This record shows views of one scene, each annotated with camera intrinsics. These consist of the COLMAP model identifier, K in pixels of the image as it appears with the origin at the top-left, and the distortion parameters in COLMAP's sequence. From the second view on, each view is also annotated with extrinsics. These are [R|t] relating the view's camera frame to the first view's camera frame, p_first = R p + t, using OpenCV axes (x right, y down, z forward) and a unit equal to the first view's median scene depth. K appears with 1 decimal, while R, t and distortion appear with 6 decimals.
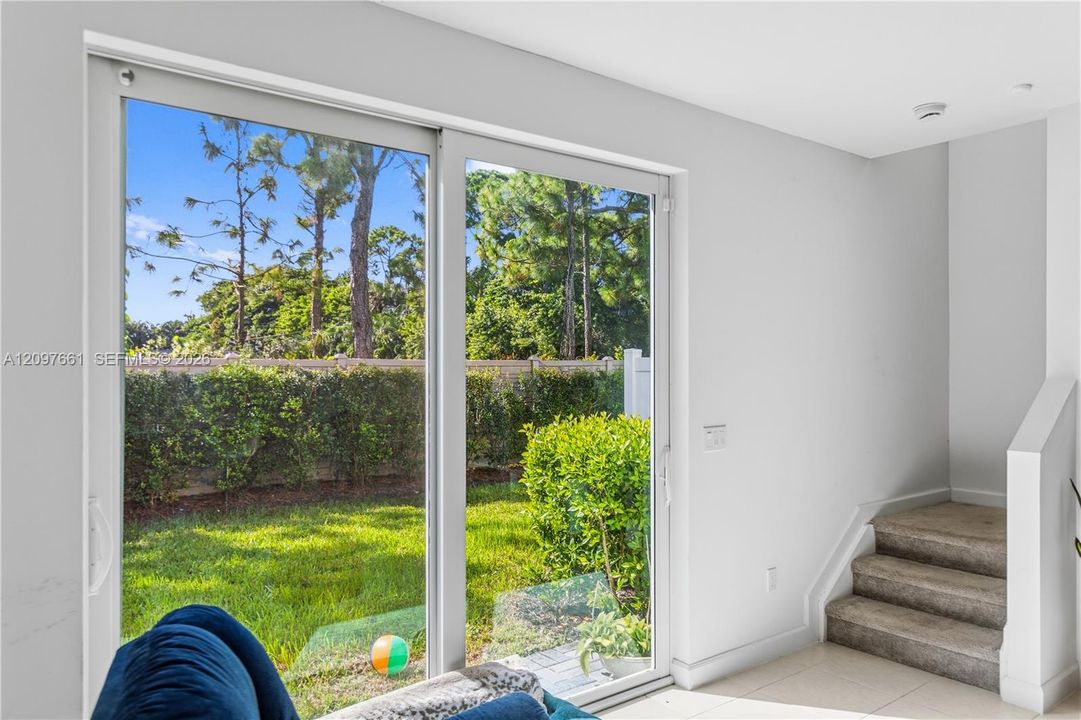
lens RADIAL K [[765.3, 0, 521.7], [0, 765.3, 395.6], [0, 0, 1]] dist [0.007081, -0.000072]
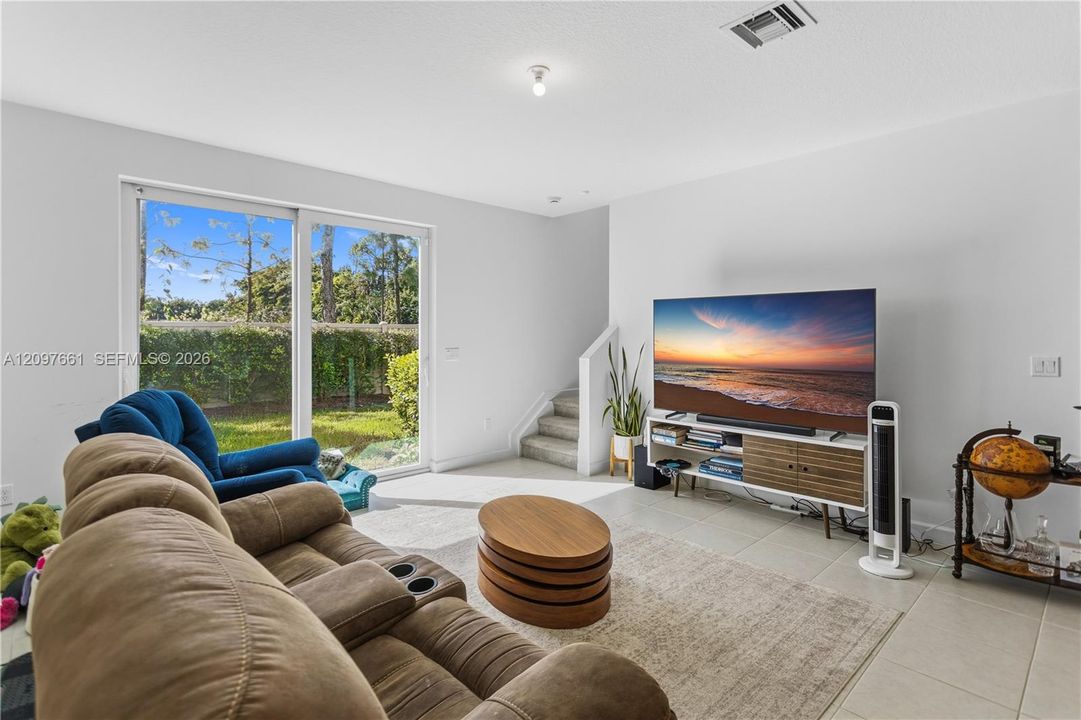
lens RADIAL K [[531.2, 0, 531.3], [0, 531.2, 346.6], [0, 0, 1]] dist [0.002751, 0.000175]
pose [[0.994756, -0.001098, 0.102268, 0.121554], [0.002468, 0.999909, -0.013271, 0.020938], [-0.102244, 0.013453, 0.994668, -0.175167]]
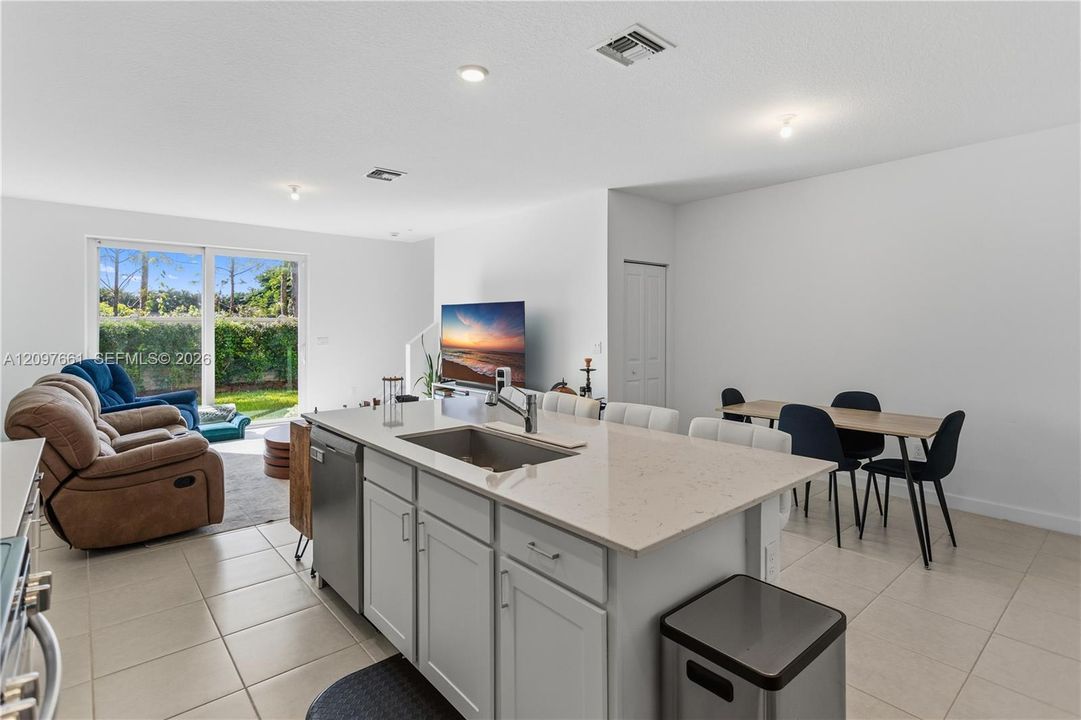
lens RADIAL K [[537.7, 0, 538.1], [0, 537.7, 338.0], [0, 0, 1]] dist [-0.000431, -0.000607]
pose [[0.997665, -0.000556, 0.068301, 0.363205], [0.001512, 0.999902, -0.013945, 0.027314], [-0.068287, 0.014016, 0.997567, -0.444916]]
